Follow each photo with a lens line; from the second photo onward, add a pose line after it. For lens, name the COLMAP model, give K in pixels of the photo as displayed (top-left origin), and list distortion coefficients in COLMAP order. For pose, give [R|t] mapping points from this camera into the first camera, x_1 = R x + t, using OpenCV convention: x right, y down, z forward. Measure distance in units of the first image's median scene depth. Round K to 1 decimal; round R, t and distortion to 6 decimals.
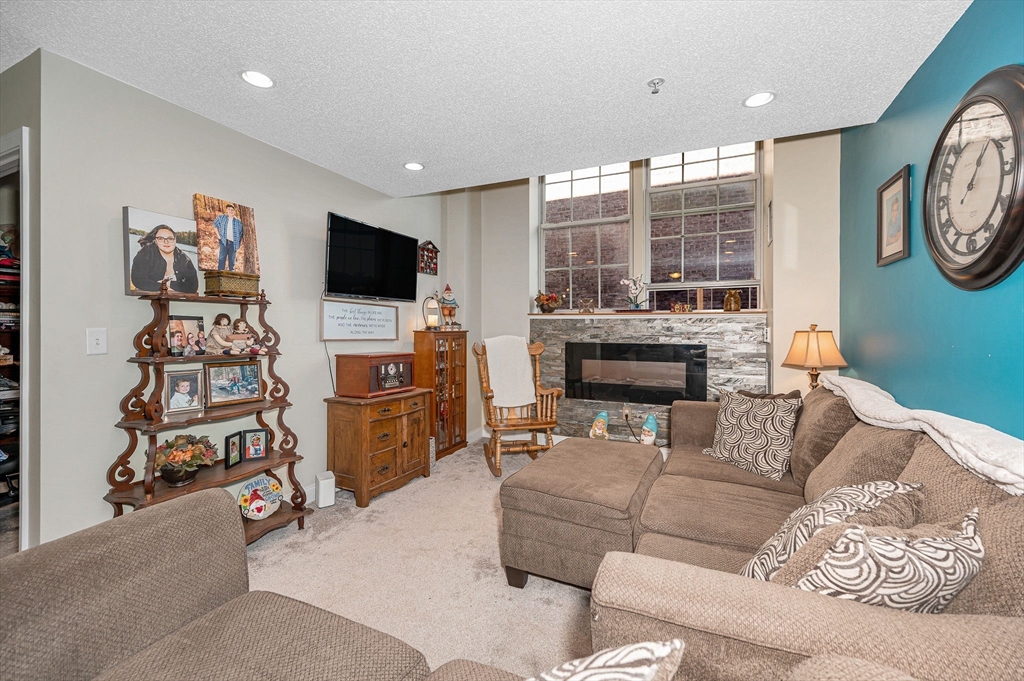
lens RADIAL K [[417.6, 0, 519.0], [0, 417.6, 329.5], [0, 0, 1]] dist [0.000568, -0.000030]
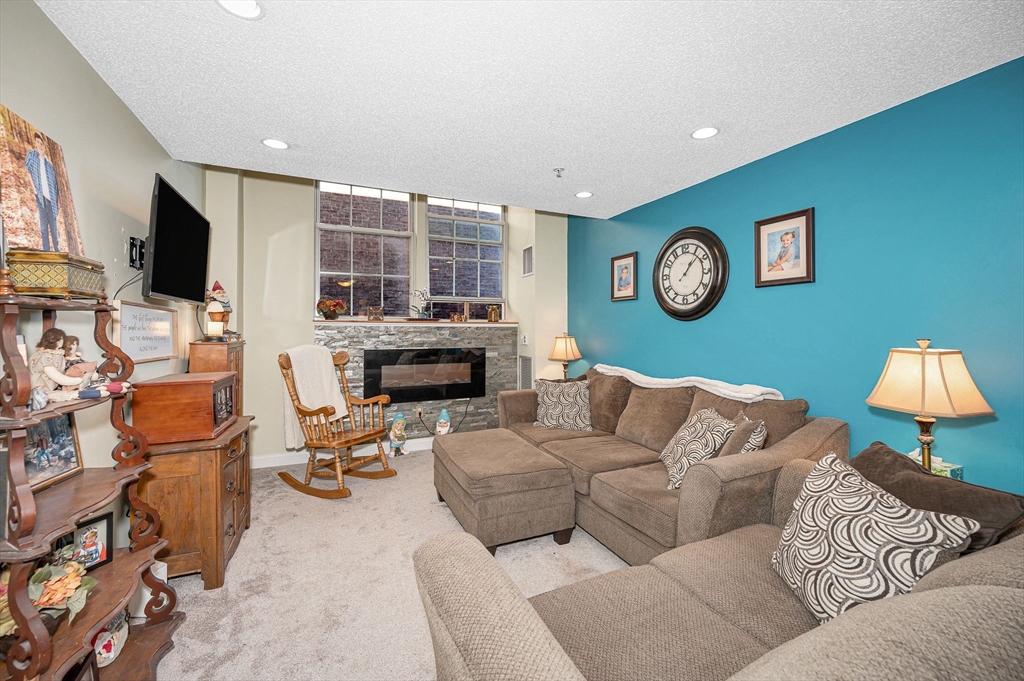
lens RADIAL K [[407.4, 0, 515.0], [0, 407.4, 326.7], [0, 0, 1]] dist [0.000464, 0.000097]
pose [[0.657607, 0.001324, 0.753360, -0.646662], [0.003193, 0.999985, -0.004545, -0.032236], [-0.753355, 0.005395, 0.657592, 0.147649]]
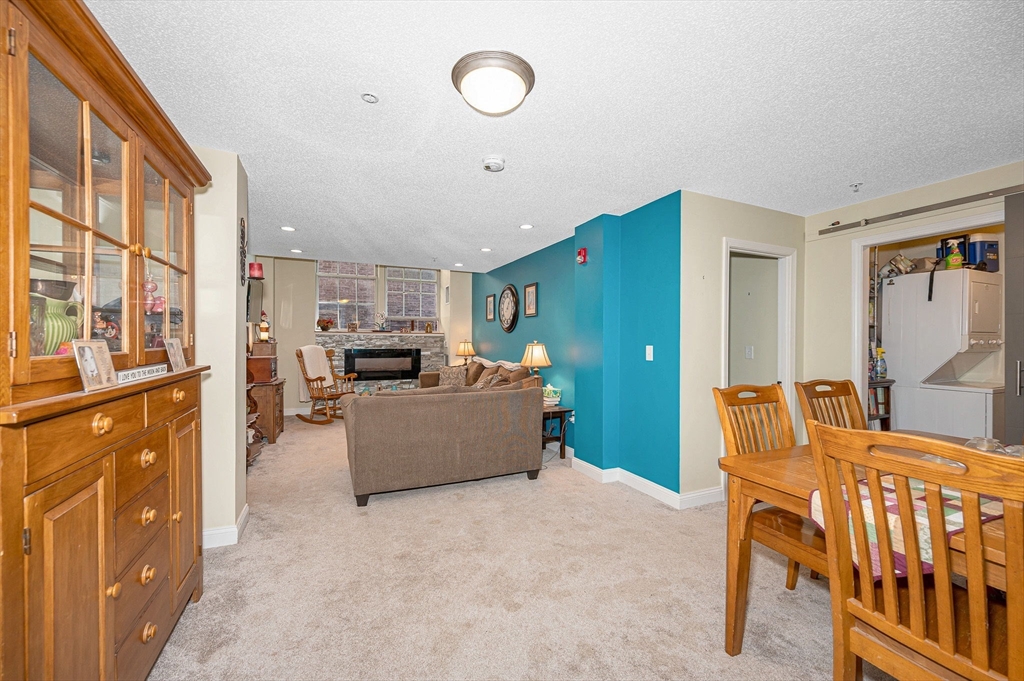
lens RADIAL K [[406.3, 0, 512.0], [0, 406.3, 340.5], [0, 0, 1]] dist [-0.000484, 0.000023]
pose [[0.666774, -0.003456, 0.745252, -1.114276], [-0.001414, 0.999982, 0.005902, -0.023715], [-0.745258, -0.004989, 0.666757, -1.017307]]
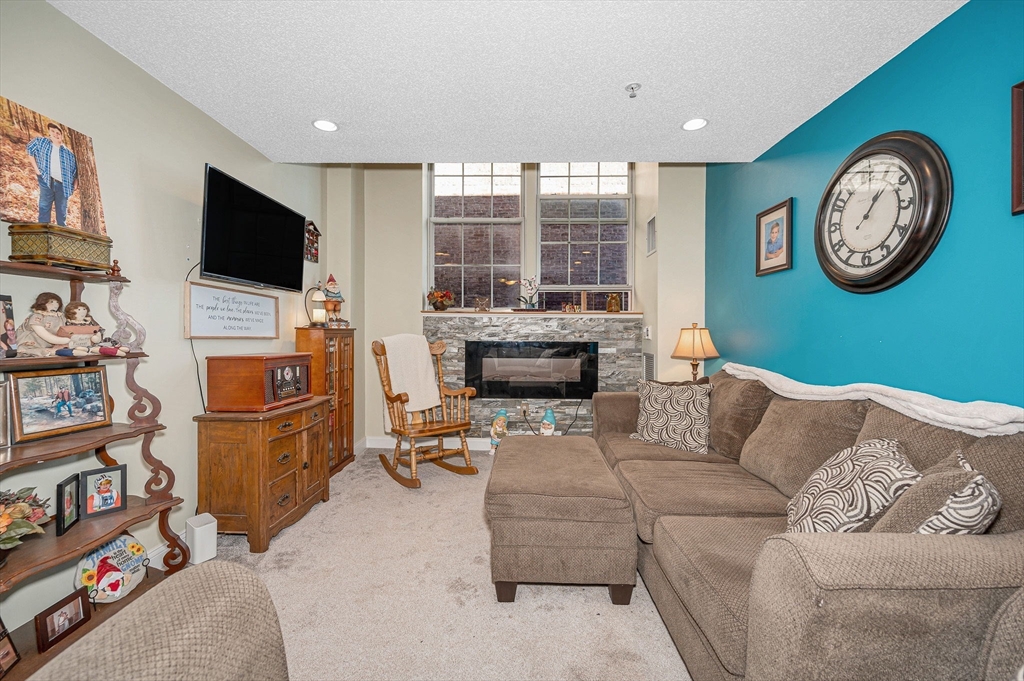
lens RADIAL K [[410.2, 0, 512.1], [0, 410.2, 335.2], [0, 0, 1]] dist [-0.001322, 0.000022]
pose [[0.918778, -0.000480, 0.394774, -0.277682], [-0.001838, 0.999983, 0.005493, 0.019833], [-0.394770, -0.005773, 0.918762, 0.134067]]
